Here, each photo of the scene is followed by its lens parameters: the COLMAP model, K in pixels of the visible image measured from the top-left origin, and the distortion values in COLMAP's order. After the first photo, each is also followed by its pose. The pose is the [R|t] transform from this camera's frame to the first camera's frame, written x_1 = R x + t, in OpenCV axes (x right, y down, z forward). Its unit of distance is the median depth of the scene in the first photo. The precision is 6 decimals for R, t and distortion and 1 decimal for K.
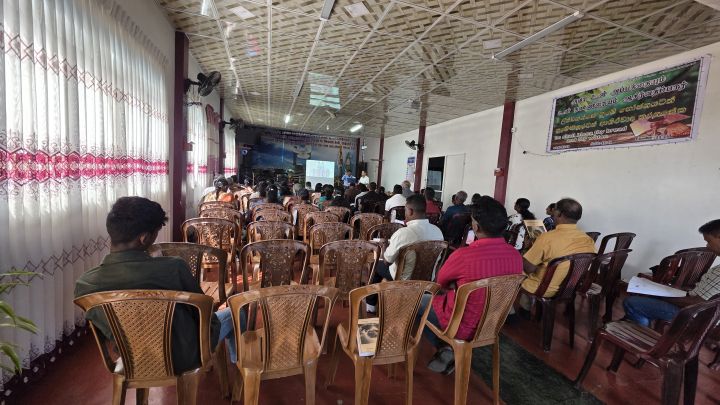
lens RADIAL K [[284.5, 0, 362.9], [0, 284.5, 203.3], [0, 0, 1]] dist [-0.000441, 0.001459]
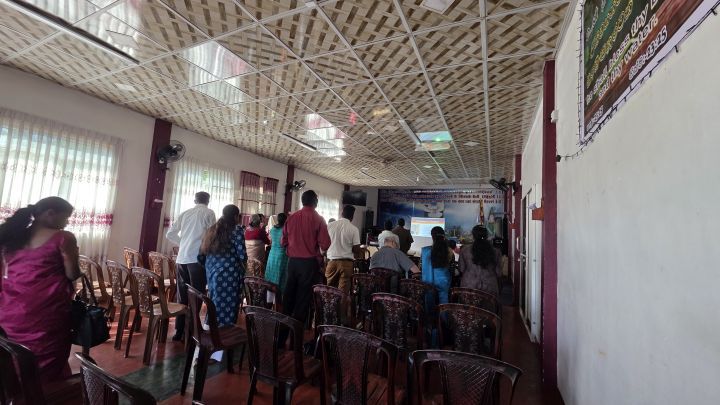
lens RADIAL K [[284.5, 0, 360.9], [0, 284.5, 204.4], [0, 0, 1]] dist [-0.000441, 0.001459]
pose [[0.727396, -0.083629, -0.681103, 0.529791], [-0.070191, 0.978273, -0.195079, -0.011929], [0.682619, 0.189708, 0.705721, 0.442247]]
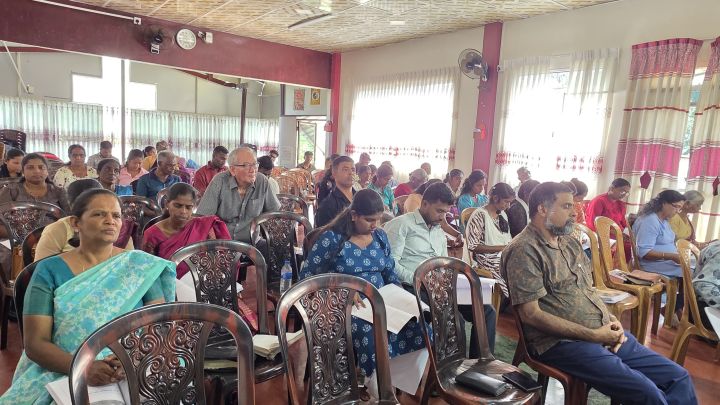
lens RADIAL K [[463.0, 0, 358.6], [0, 463.0, 209.4], [0, 0, 1]] dist [0.002003, 0.000325]
pose [[-0.930385, -0.073465, -0.359147, 0.210702], [-0.151558, 0.969149, 0.194372, -0.116854], [0.333788, 0.235273, -0.912816, 1.447049]]
